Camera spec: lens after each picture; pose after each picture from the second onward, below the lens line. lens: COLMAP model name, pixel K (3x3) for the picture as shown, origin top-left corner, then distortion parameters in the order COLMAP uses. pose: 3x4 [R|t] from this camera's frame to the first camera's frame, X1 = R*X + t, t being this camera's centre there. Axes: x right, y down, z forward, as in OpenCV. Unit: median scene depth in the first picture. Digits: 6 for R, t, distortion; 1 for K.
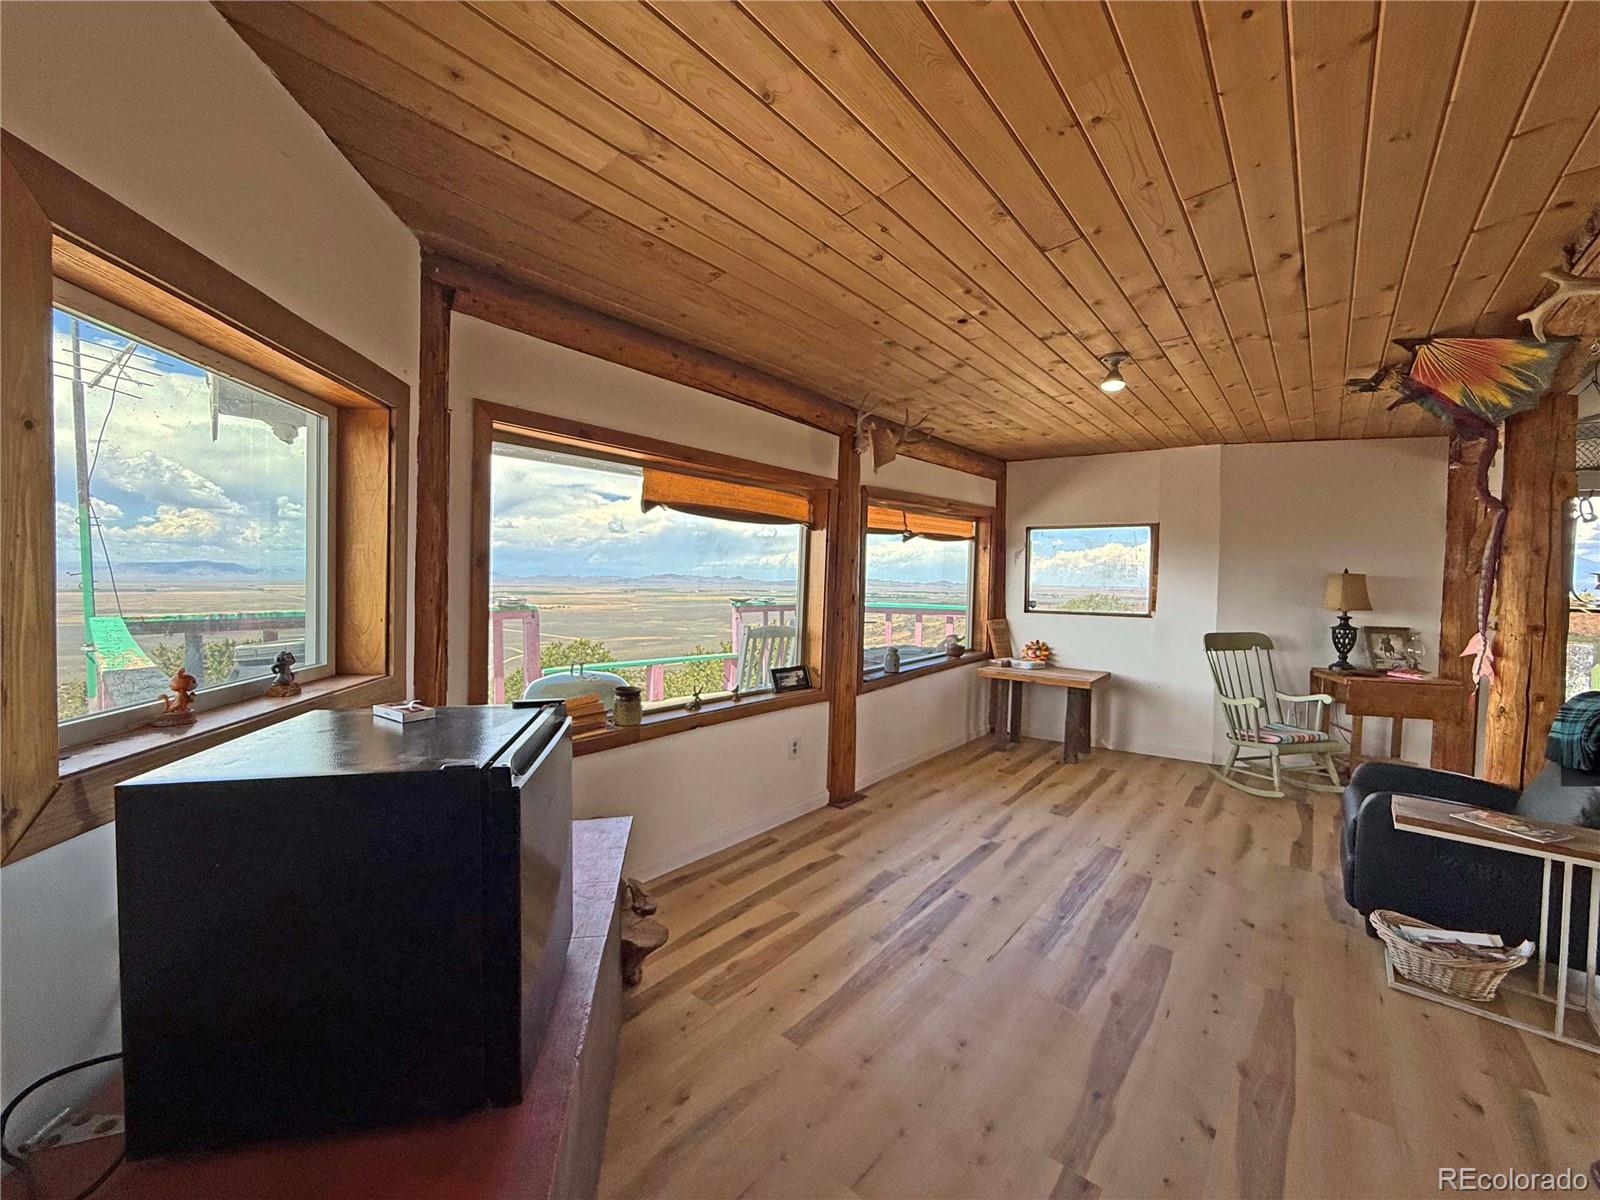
lens RADIAL K [[650.1, 0, 788.6], [0, 650.1, 595.8], [0, 0, 1]] dist [-0.003076, 0.003109]
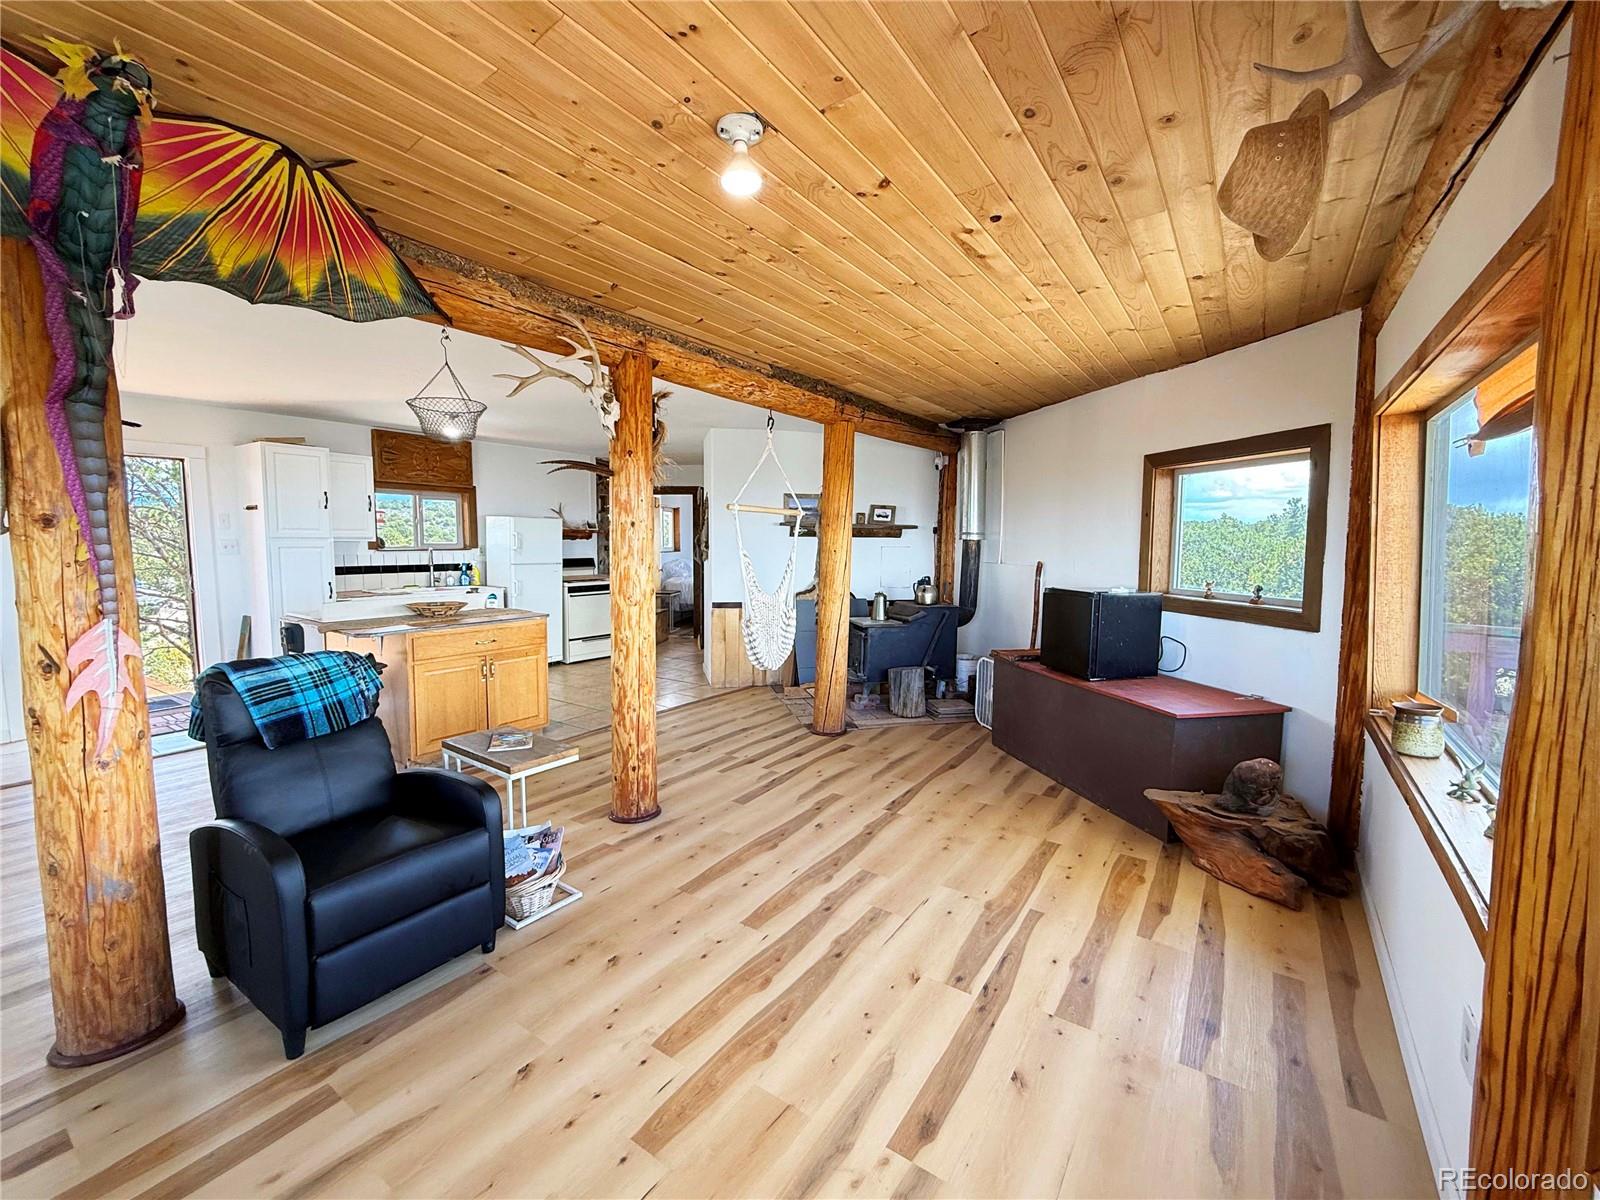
lens RADIAL K [[650.1, 0, 773.4], [0, 650.1, 604.8], [0, 0, 1]] dist [-0.003076, 0.003109]
pose [[-0.998511, -0.018125, -0.051454, 0.406593], [-0.024516, 0.991671, 0.126440, -0.036110], [0.048733, 0.127513, -0.990639, 1.291992]]
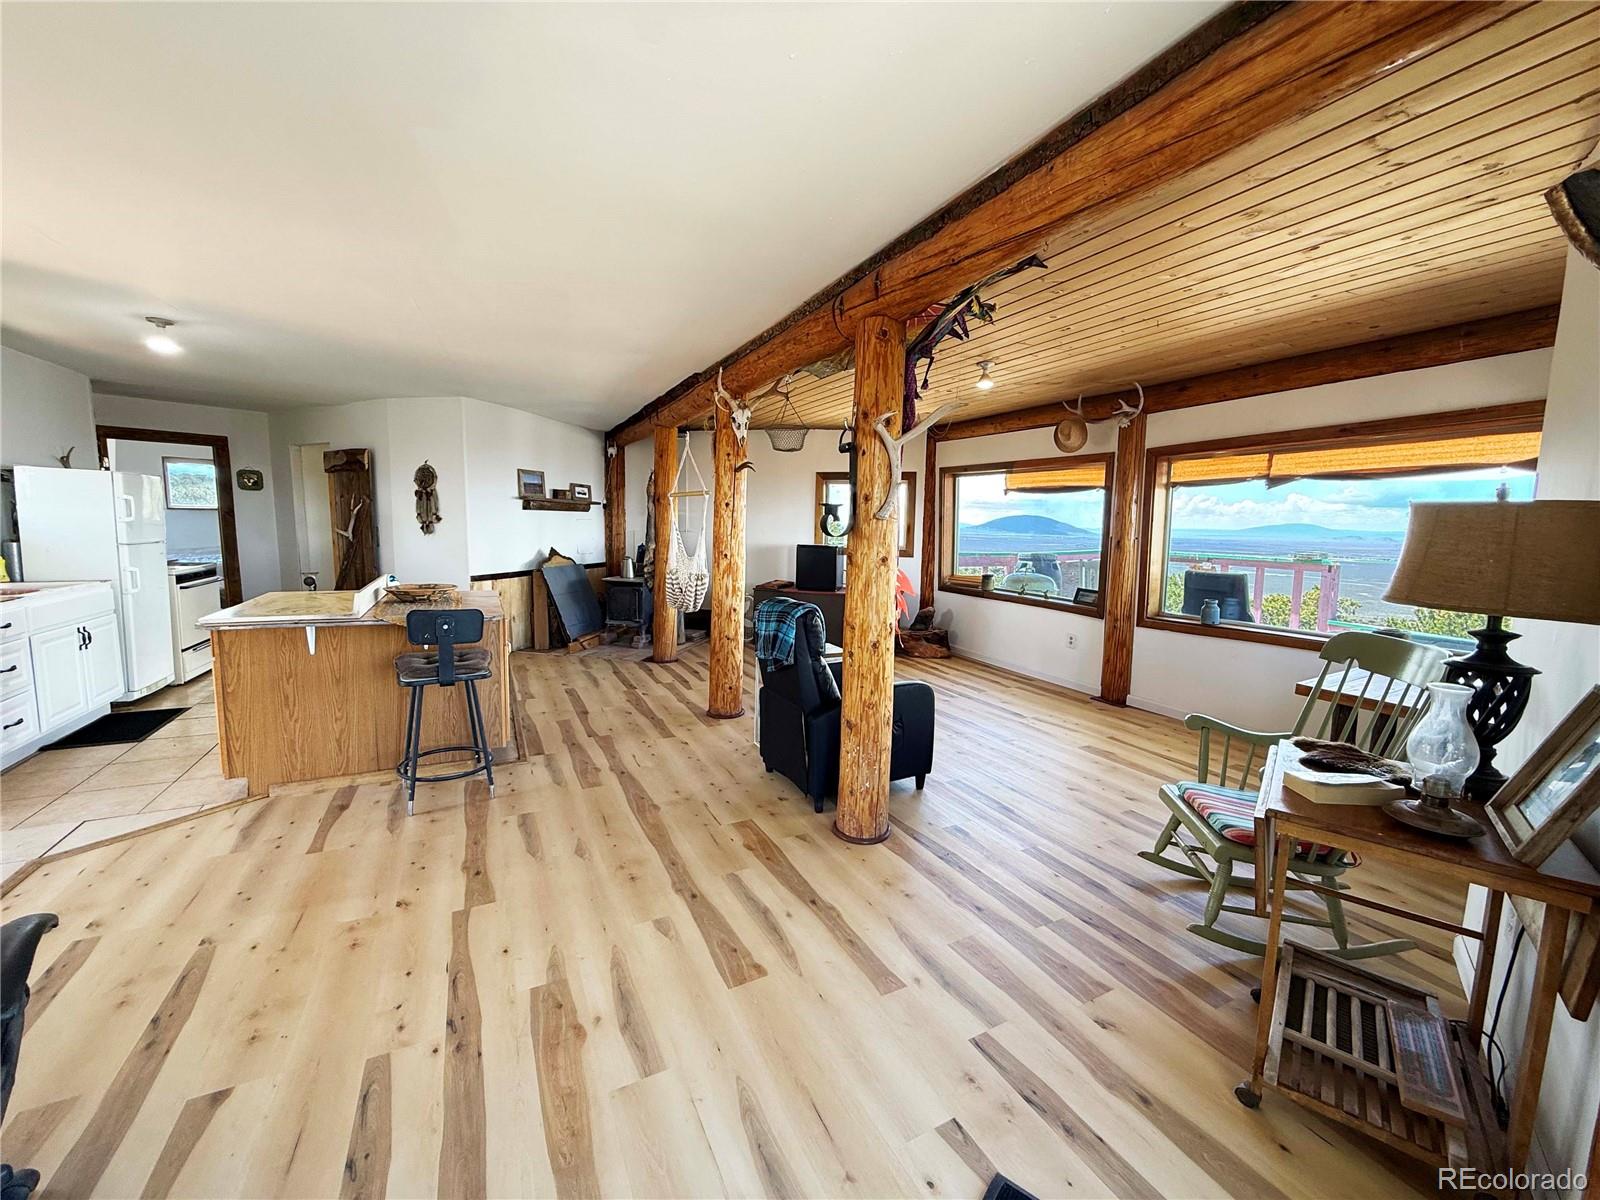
lens RADIAL K [[658.9, 0, 786.1], [0, 658.9, 597.2], [0, 0, 1]] dist [0.000815, -0.001952]
pose [[-0.427777, 0.081979, -0.900159, 1.656335], [-0.052624, 0.991931, 0.115345, -0.006937], [0.902351, 0.096712, -0.420011, 1.035559]]
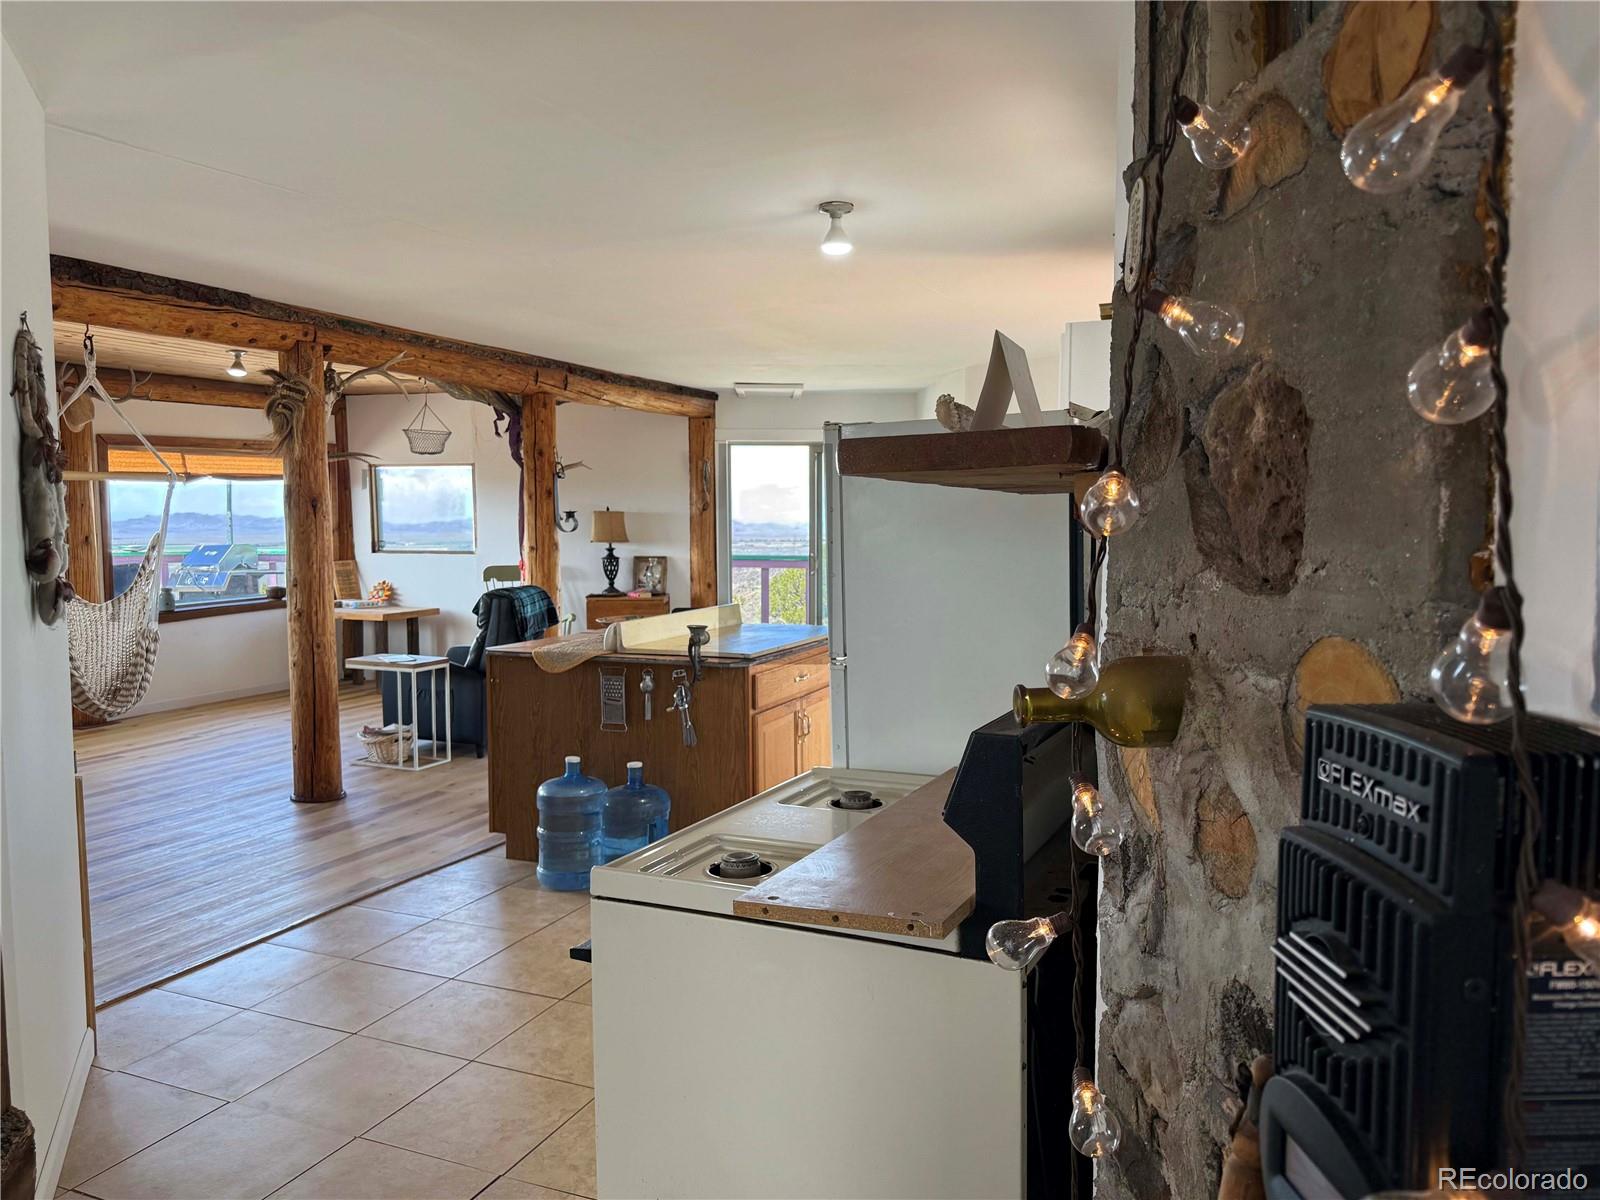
lens RADIAL K [[1150.6, 0, 808.0], [0, 1150.6, 605.6], [0, 0, 1]] dist [0.066800, -0.043522]
pose [[0.953464, -0.036706, 0.299263, 0.727736], [0.021418, 0.998300, 0.054208, 0.038636], [-0.300744, -0.045276, 0.952630, -1.357971]]
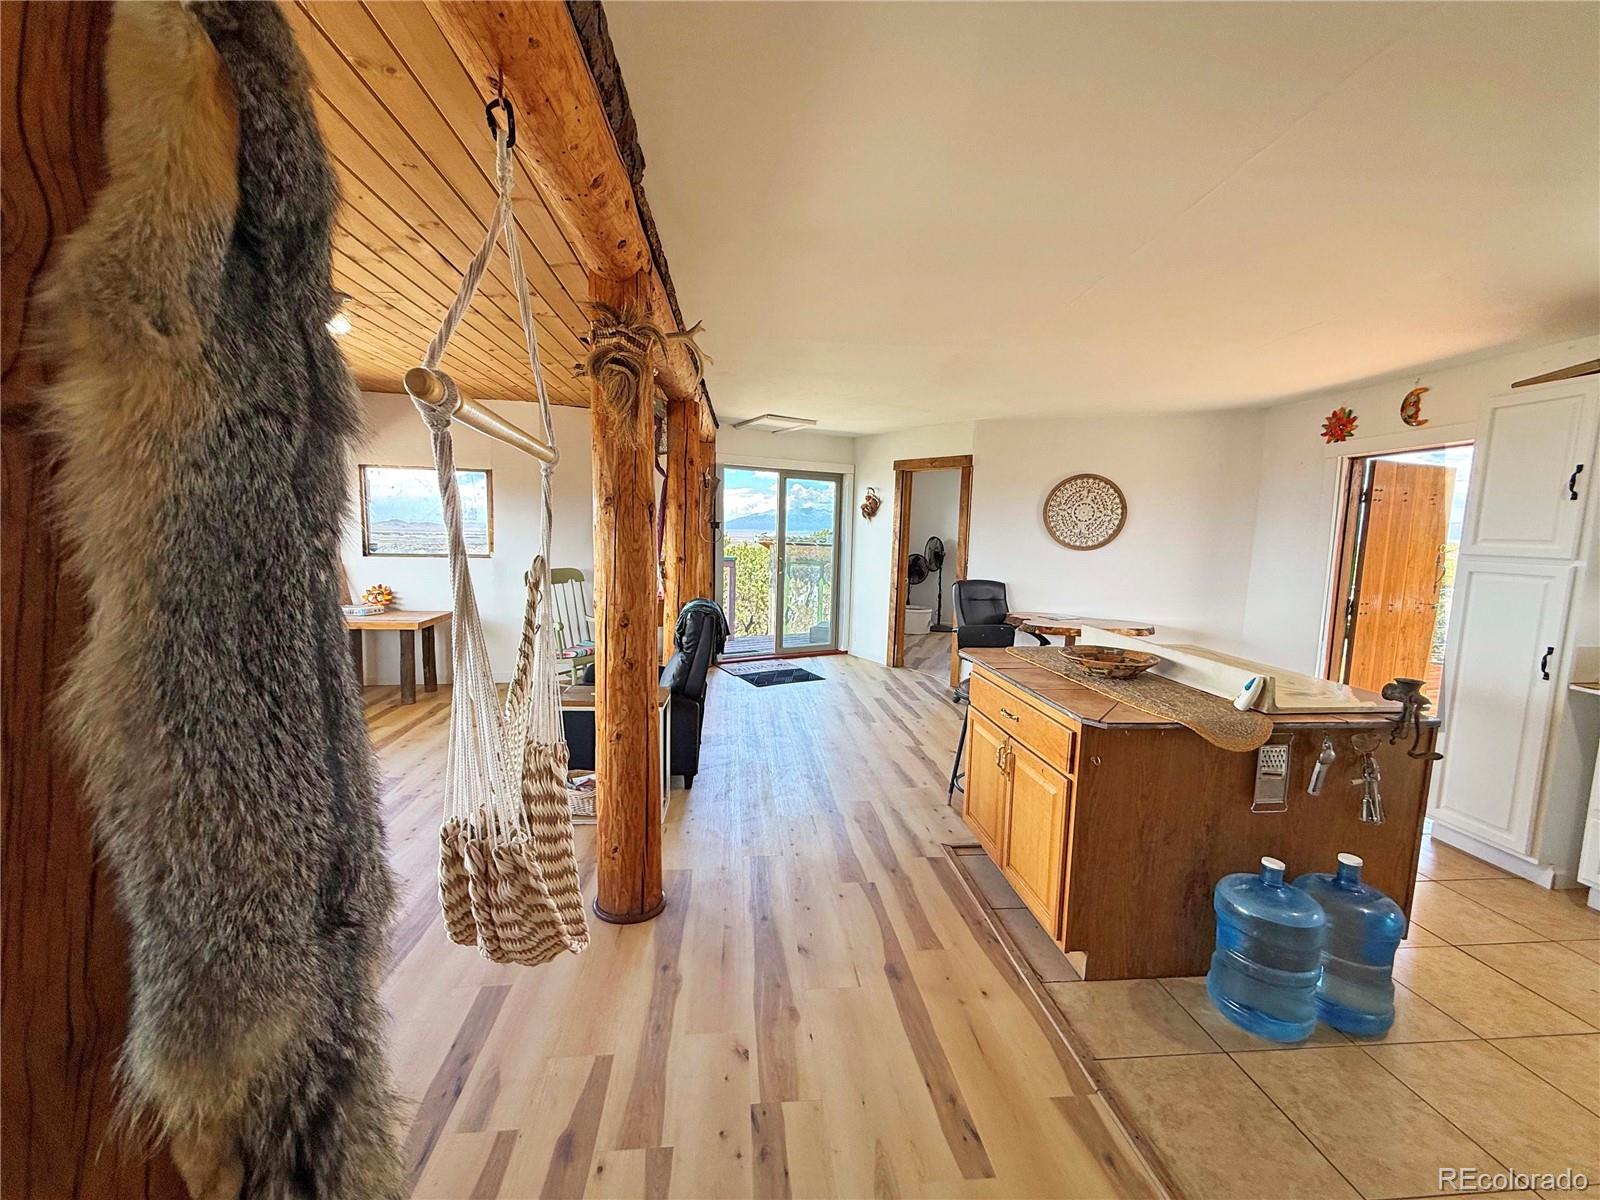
lens RADIAL K [[650.1, 0, 808.4], [0, 650.1, 597.1], [0, 0, 1]] dist [-0.003076, 0.003109]
pose [[0.692779, -0.072234, 0.717523, 0.216498], [0.003447, 0.995291, 0.096869, -0.005839], [-0.721142, -0.064635, 0.689766, -0.180663]]
